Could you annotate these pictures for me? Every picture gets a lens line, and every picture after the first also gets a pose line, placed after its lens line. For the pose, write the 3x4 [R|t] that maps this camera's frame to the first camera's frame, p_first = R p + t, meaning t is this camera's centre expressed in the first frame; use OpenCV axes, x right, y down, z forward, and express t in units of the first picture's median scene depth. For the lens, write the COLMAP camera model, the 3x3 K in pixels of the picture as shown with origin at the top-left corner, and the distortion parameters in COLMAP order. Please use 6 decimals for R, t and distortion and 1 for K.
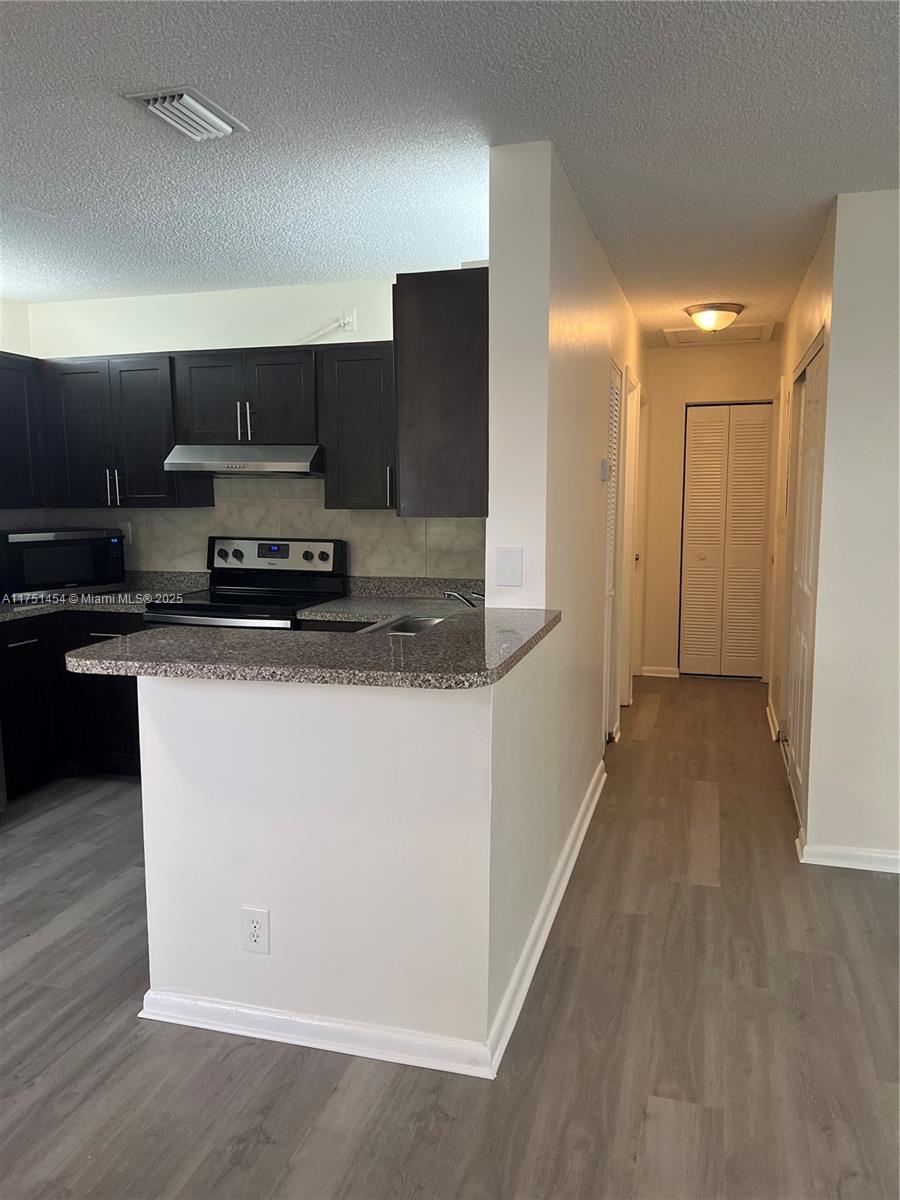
lens RADIAL K [[916.2, 0, 447.3], [0, 916.2, 598.8], [0, 0, 1]] dist [0.033610, -0.024662]
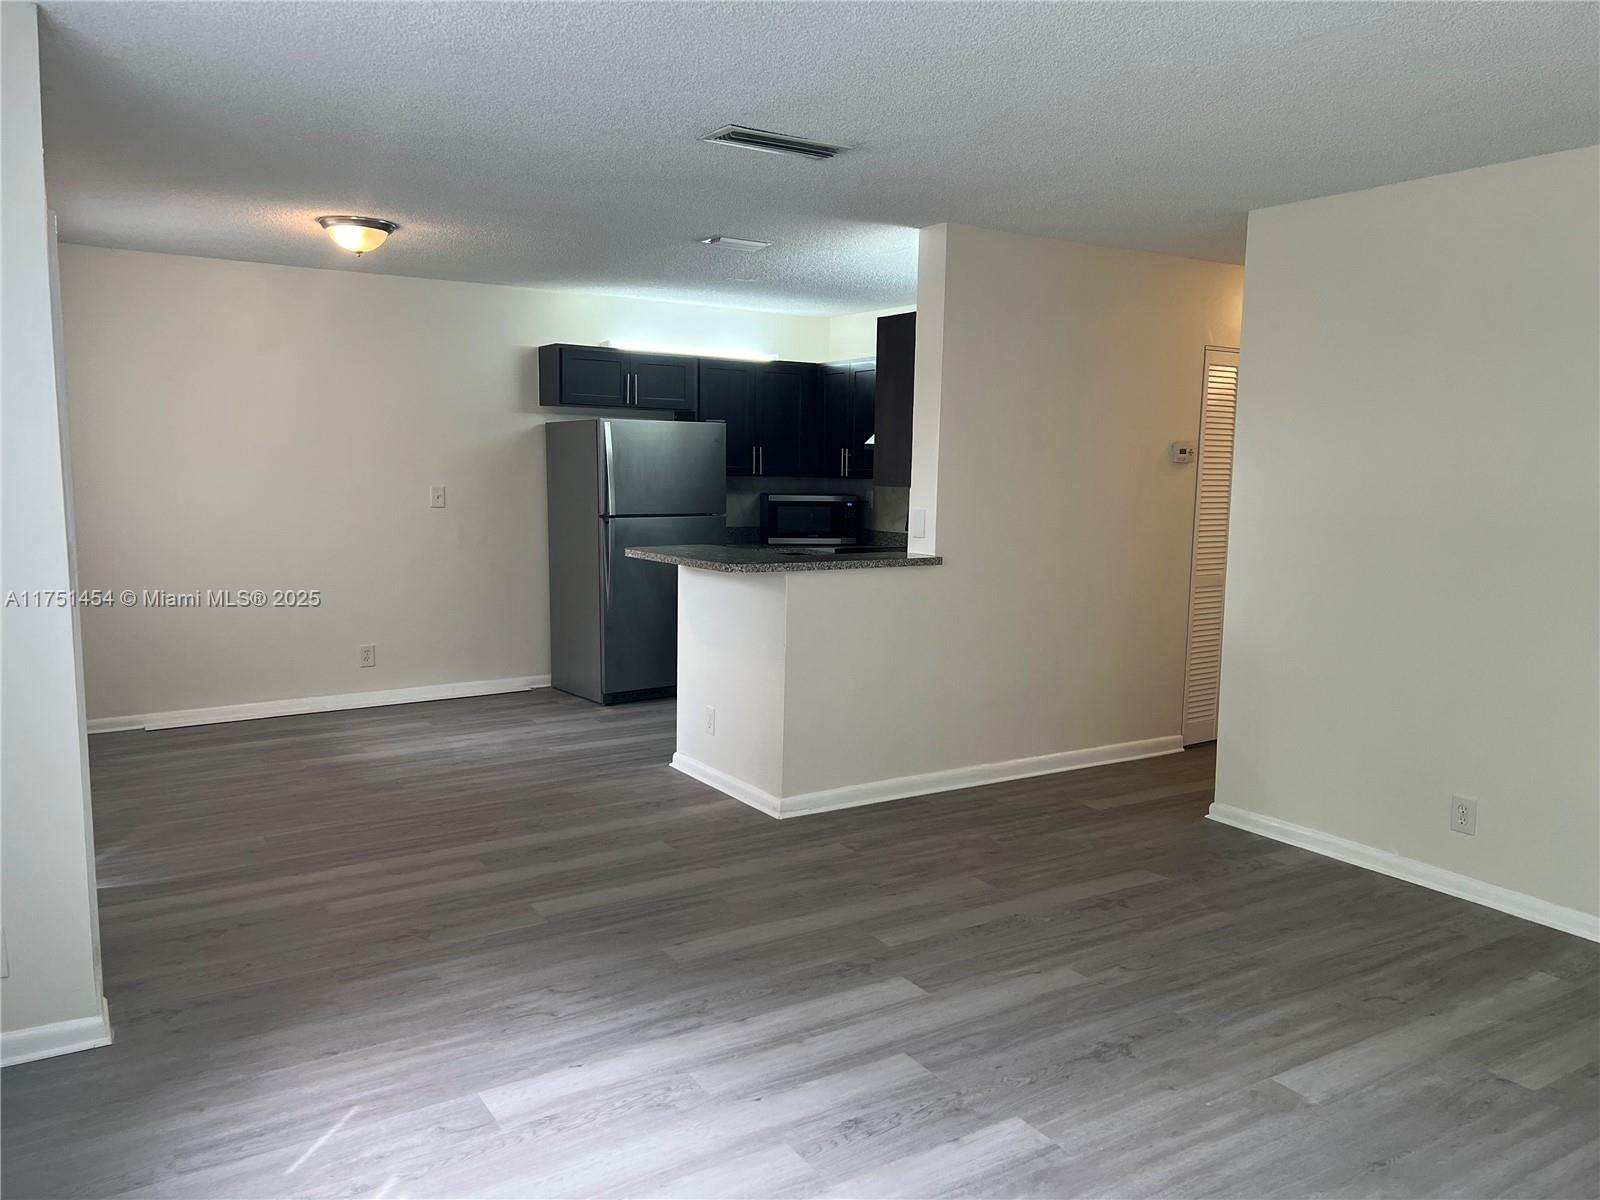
lens RADIAL K [[1221.6, 0, 806.3], [0, 1221.6, 600.5], [0, 0, 1]] dist [0.033610, -0.024662]
pose [[0.747717, 0.095461, -0.657120, 1.256298], [-0.106404, 0.994049, 0.023332, 0.062524], [0.655437, 0.052474, 0.753424, -0.537449]]
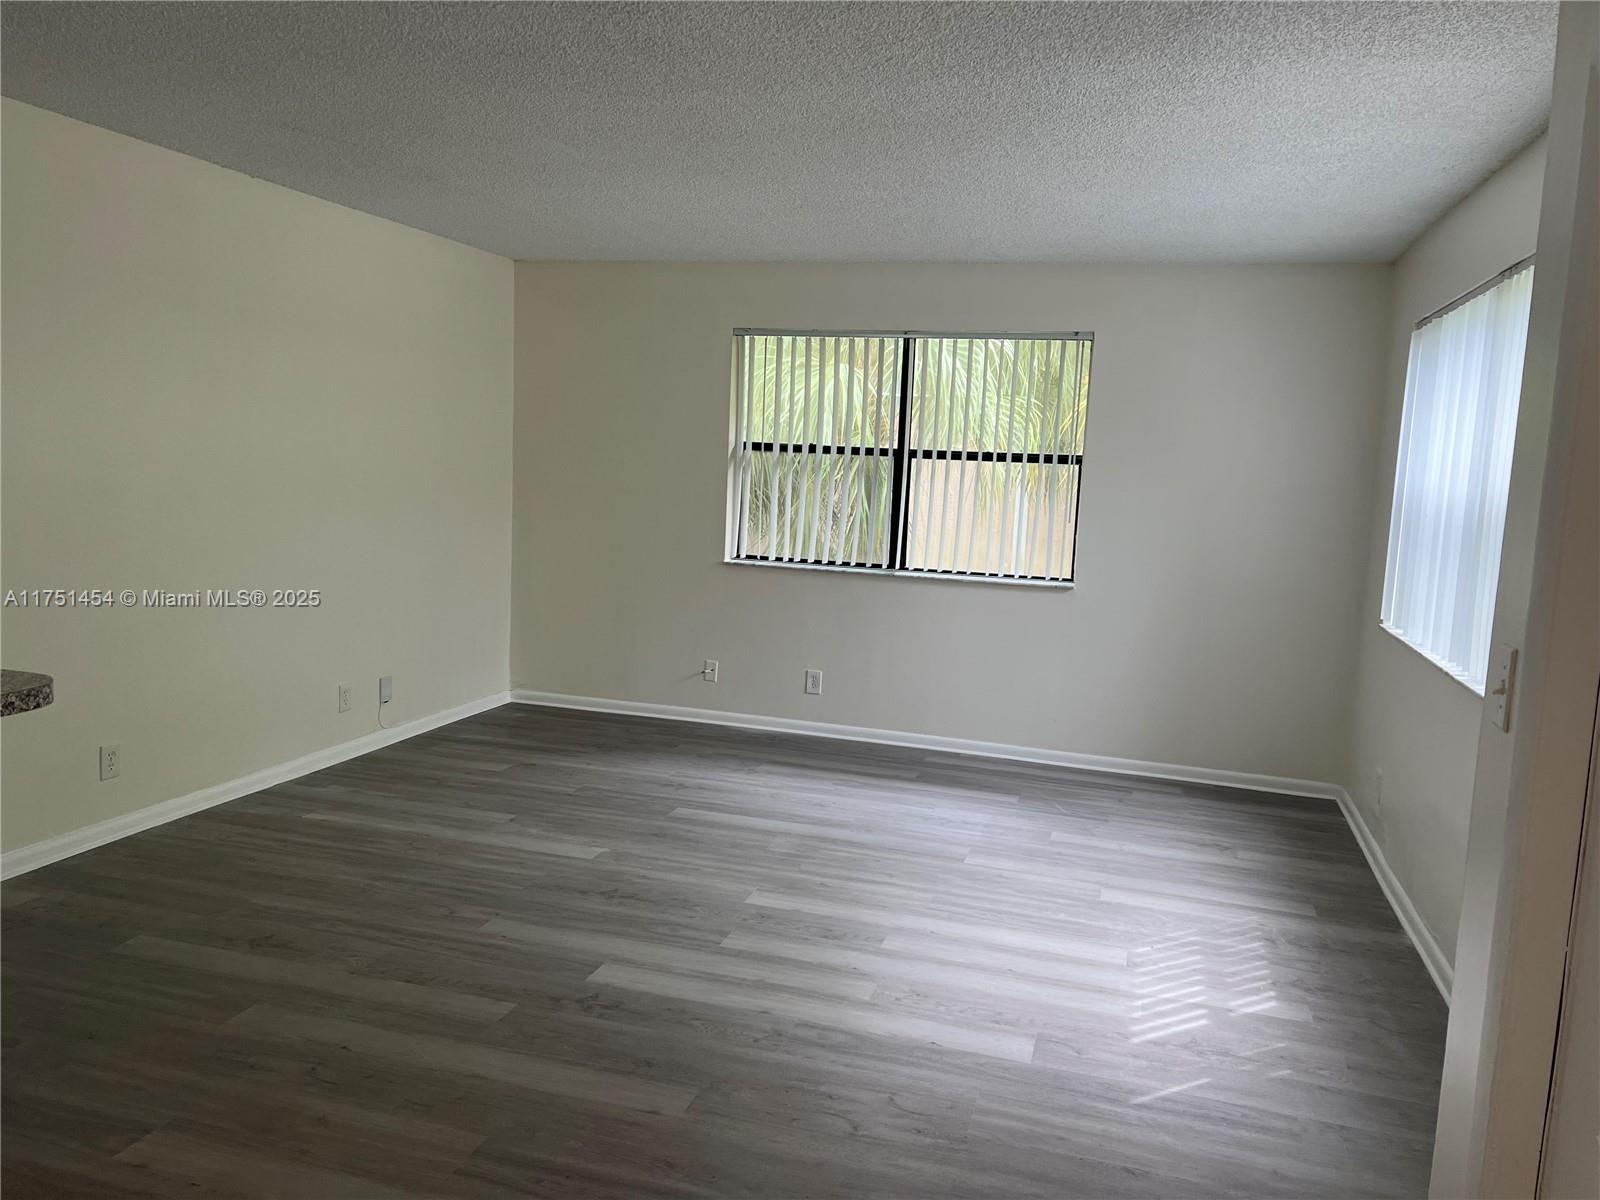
lens RADIAL K [[1221.6, 0, 790.8], [0, 1221.6, 609.1], [0, 0, 1]] dist [0.033610, -0.024662]
pose [[0.002052, -0.117884, 0.993025, -0.690824], [0.085714, 0.989394, 0.117276, -0.030218], [-0.996318, 0.084876, 0.012135, 0.268412]]
